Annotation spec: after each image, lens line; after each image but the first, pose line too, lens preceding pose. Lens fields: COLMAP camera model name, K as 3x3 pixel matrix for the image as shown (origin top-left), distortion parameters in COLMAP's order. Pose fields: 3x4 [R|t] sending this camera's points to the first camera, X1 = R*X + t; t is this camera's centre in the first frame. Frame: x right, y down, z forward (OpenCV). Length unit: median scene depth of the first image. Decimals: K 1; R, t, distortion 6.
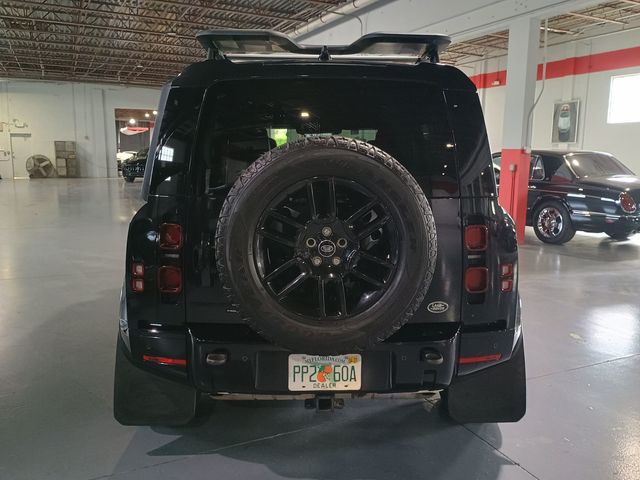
lens RADIAL K [[551.0, 0, 323.7], [0, 551.0, 237.9], [0, 0, 1]] dist [0.078038, -0.102943]
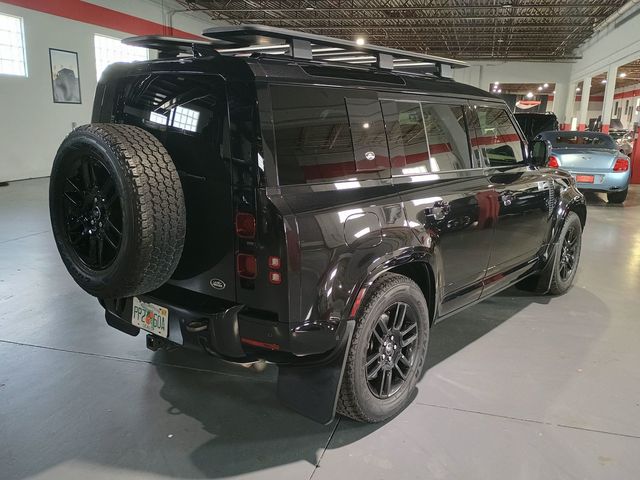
lens RADIAL K [[551.0, 0, 323.7], [0, 551.0, 237.9], [0, 0, 1]] dist [0.078038, -0.102943]
pose [[0.750635, 0.143019, -0.645052, 0.844725], [-0.113446, 0.989691, 0.087416, -0.065687], [0.650905, 0.007561, 0.759122, 0.249910]]
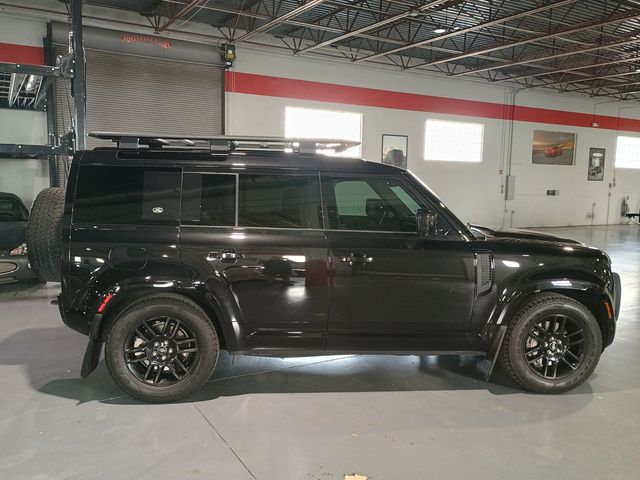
lens RADIAL K [[551.0, 0, 323.7], [0, 551.0, 237.9], [0, 0, 1]] dist [0.078038, -0.102943]
pose [[0.081111, 0.092785, -0.992377, 1.681870], [-0.174689, 0.981569, 0.077497, -0.239236], [0.981277, 0.167072, 0.095825, 1.310556]]
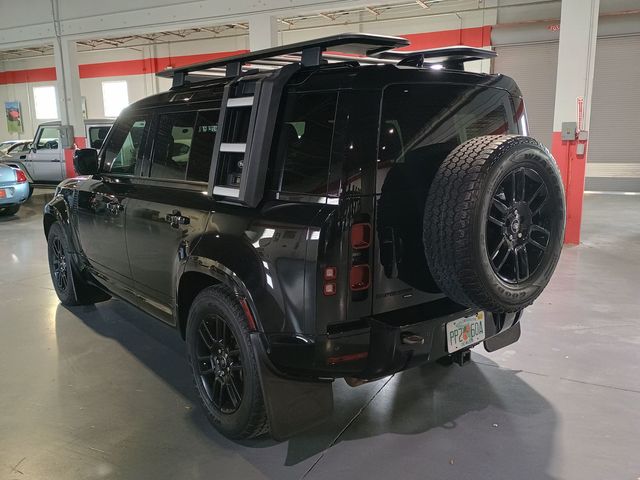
lens RADIAL K [[551.0, 0, 323.7], [0, 551.0, 237.9], [0, 0, 1]] dist [0.078038, -0.102943]
pose [[0.796289, -0.130590, 0.590652, -0.738494], [0.113264, 0.991338, 0.066482, -0.058649], [-0.594218, 0.013960, 0.804183, 0.169762]]
